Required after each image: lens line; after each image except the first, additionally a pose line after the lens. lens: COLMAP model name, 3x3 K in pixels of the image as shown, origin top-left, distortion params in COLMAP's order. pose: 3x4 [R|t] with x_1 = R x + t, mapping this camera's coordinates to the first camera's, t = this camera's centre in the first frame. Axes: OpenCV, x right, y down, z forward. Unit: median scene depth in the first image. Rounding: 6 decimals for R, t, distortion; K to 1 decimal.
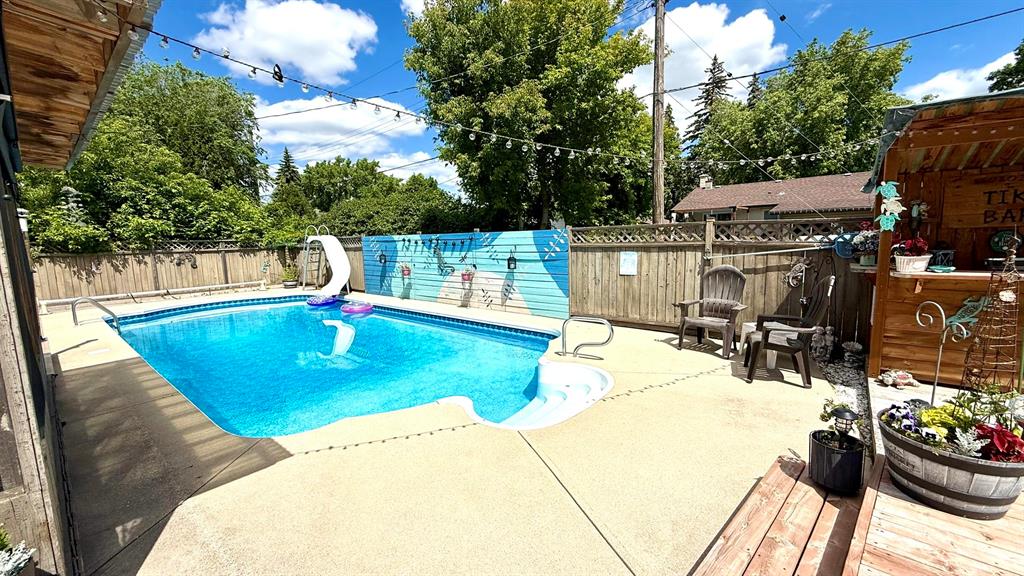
lens RADIAL K [[407.6, 0, 507.8], [0, 407.6, 287.6], [0, 0, 1]] dist [-0.000283, 0.000313]
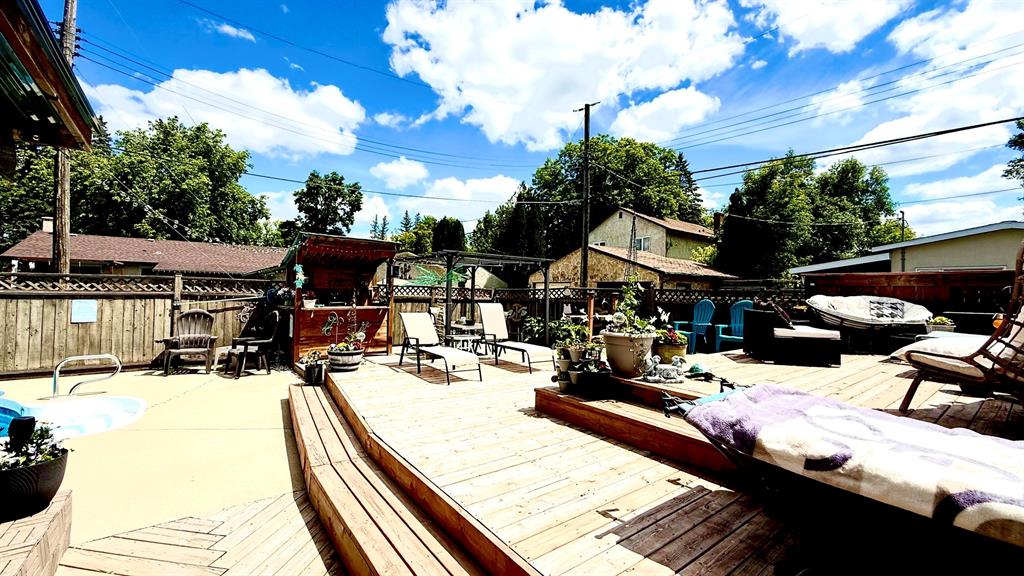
lens RADIAL K [[407.6, 0, 508.5], [0, 407.6, 287.8], [0, 0, 1]] dist [-0.000283, 0.000313]
pose [[0.220528, 0.043857, 0.974394, -0.335427], [0.099791, 0.992732, -0.067267, 0.041569], [-0.970263, 0.112070, 0.214548, -0.186244]]
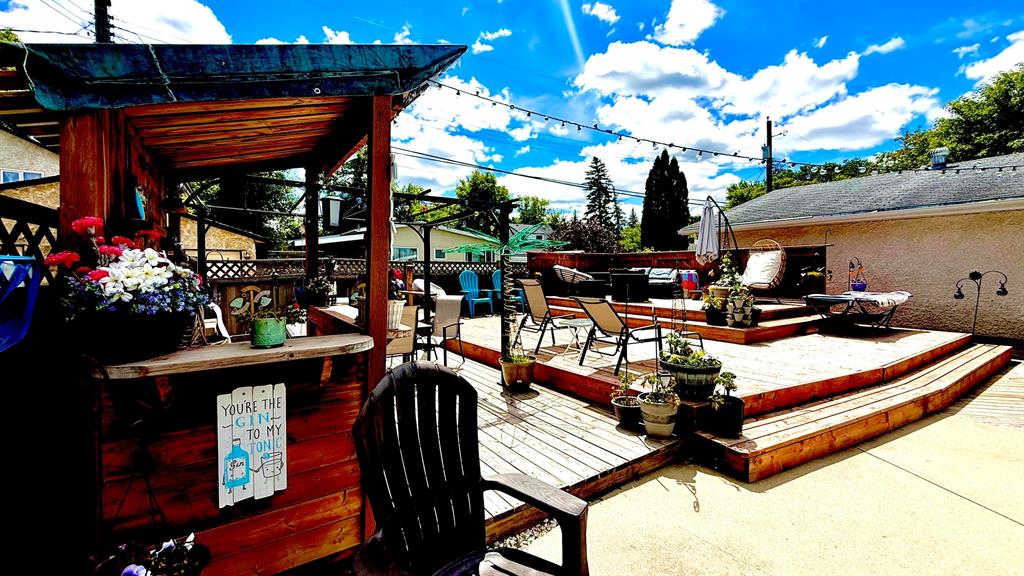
lens RADIAL K [[407.6, 0, 508.0], [0, 407.6, 289.3], [0, 0, 1]] dist [-0.000283, 0.000313]
pose [[-0.954630, 0.016515, 0.297337, 0.255176], [0.067227, 0.984638, 0.161150, -0.066614], [-0.290107, 0.173828, -0.941075, 0.573703]]
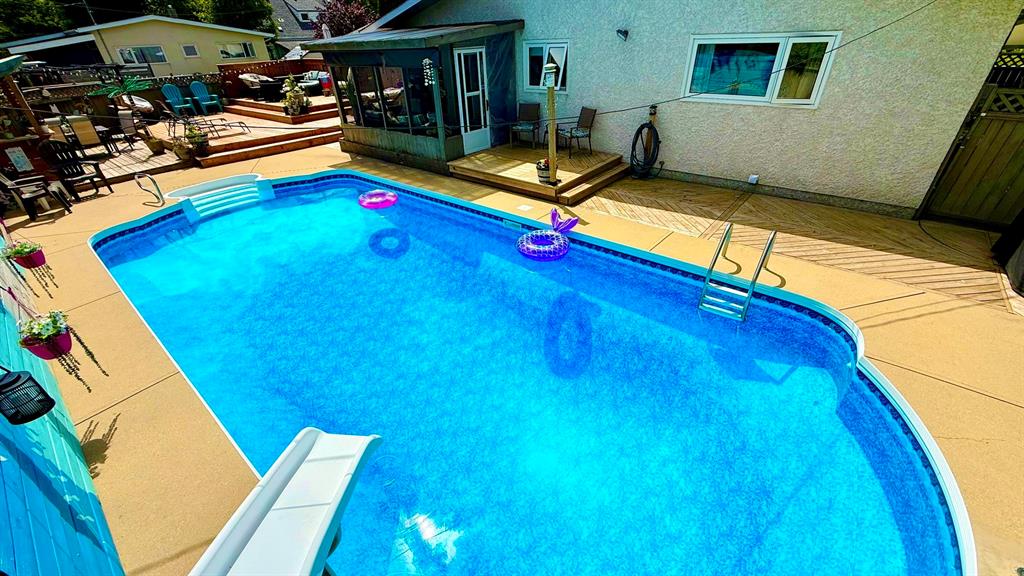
lens RADIAL K [[407.6, 0, 508.5], [0, 407.6, 285.4], [0, 0, 1]] dist [-0.000283, 0.000313]
pose [[-0.997779, 0.059898, 0.029144, -0.636669], [0.064877, 0.774663, 0.629037, -0.252451], [0.015101, 0.629531, -0.776829, 1.310495]]
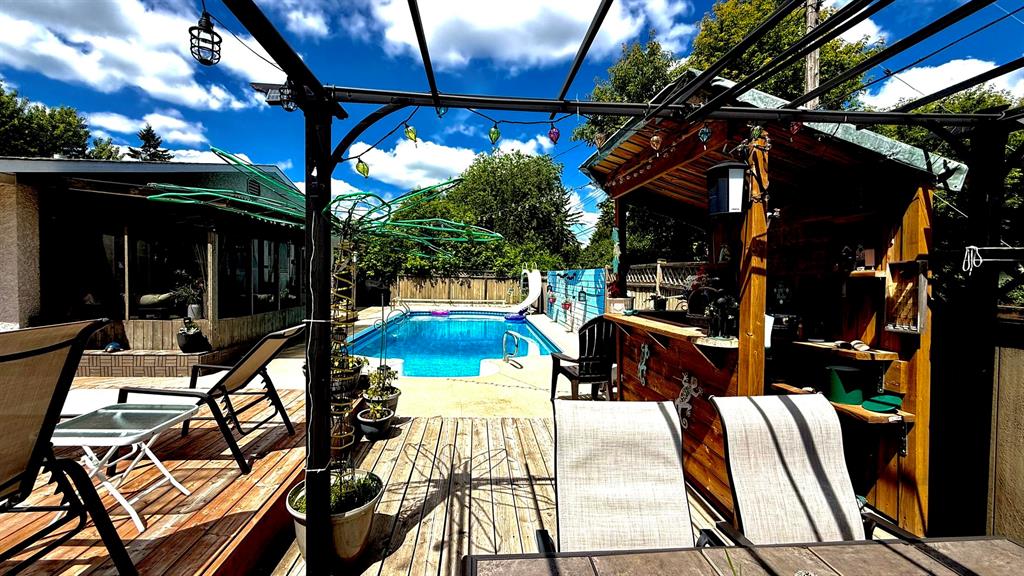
lens RADIAL K [[407.6, 0, 506.7], [0, 407.6, 287.5], [0, 0, 1]] dist [-0.000283, 0.000313]
pose [[0.694733, 0.060975, -0.716678, 0.593539], [-0.126599, 0.991211, -0.038391, -0.011096], [0.708038, 0.117402, 0.696347, 0.029657]]
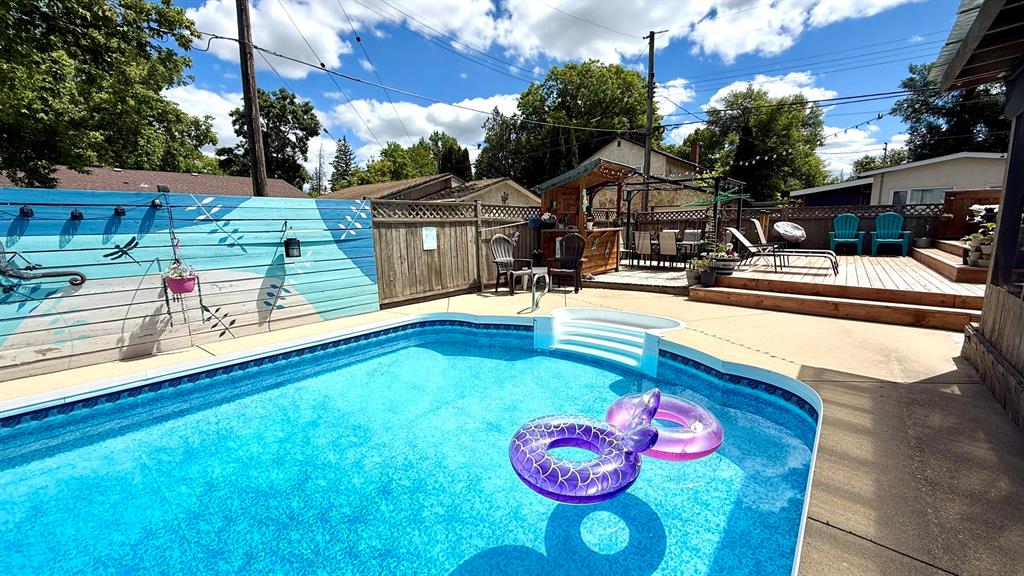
lens RADIAL K [[407.6, 0, 508.9], [0, 407.6, 287.4], [0, 0, 1]] dist [-0.000283, 0.000313]
pose [[-0.001873, -0.123935, 0.992289, -0.535151], [0.142547, 0.982124, 0.122934, -0.025414], [-0.989786, 0.141678, 0.015827, 0.571801]]
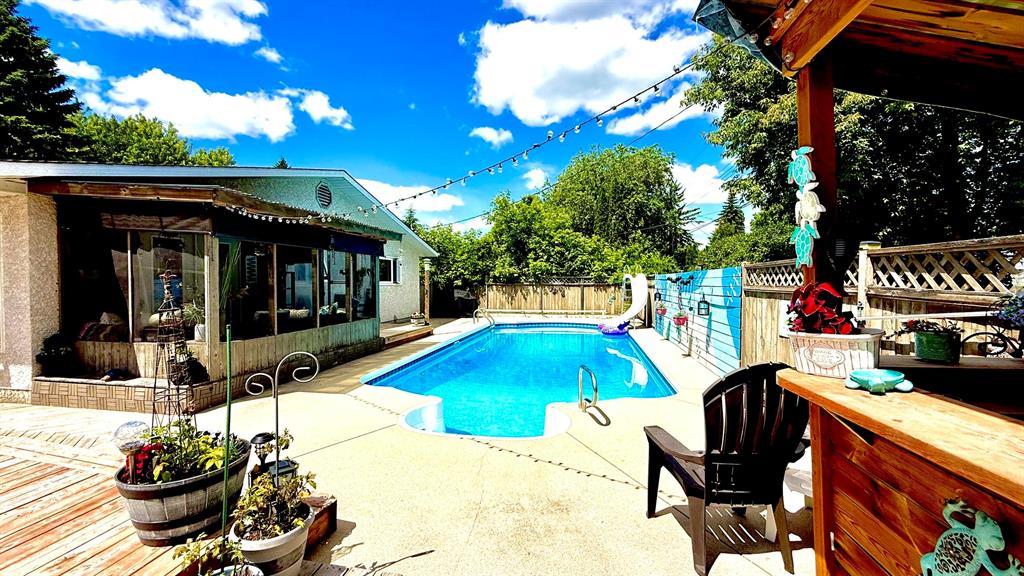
lens RADIAL K [[407.6, 0, 508.2], [0, 407.6, 288.7], [0, 0, 1]] dist [-0.000283, 0.000313]
pose [[0.489343, 0.037575, -0.871281, 0.454365], [-0.117334, 0.992824, -0.023082, -0.028956], [0.864162, 0.113526, 0.490241, 0.218163]]
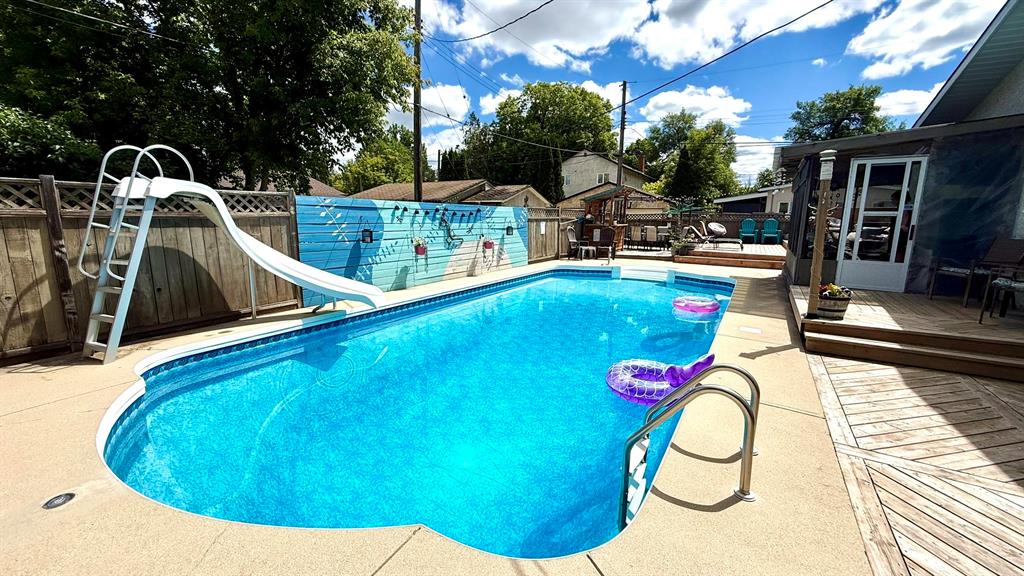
lens RADIAL K [[407.6, 0, 512.1], [0, 407.6, 289.4], [0, 0, 1]] dist [-0.000283, 0.000313]
pose [[-0.158787, -0.144457, 0.976688, -1.127344], [0.120084, 0.979068, 0.164332, -0.077584], [-0.979983, 0.143378, -0.138117, 1.031417]]
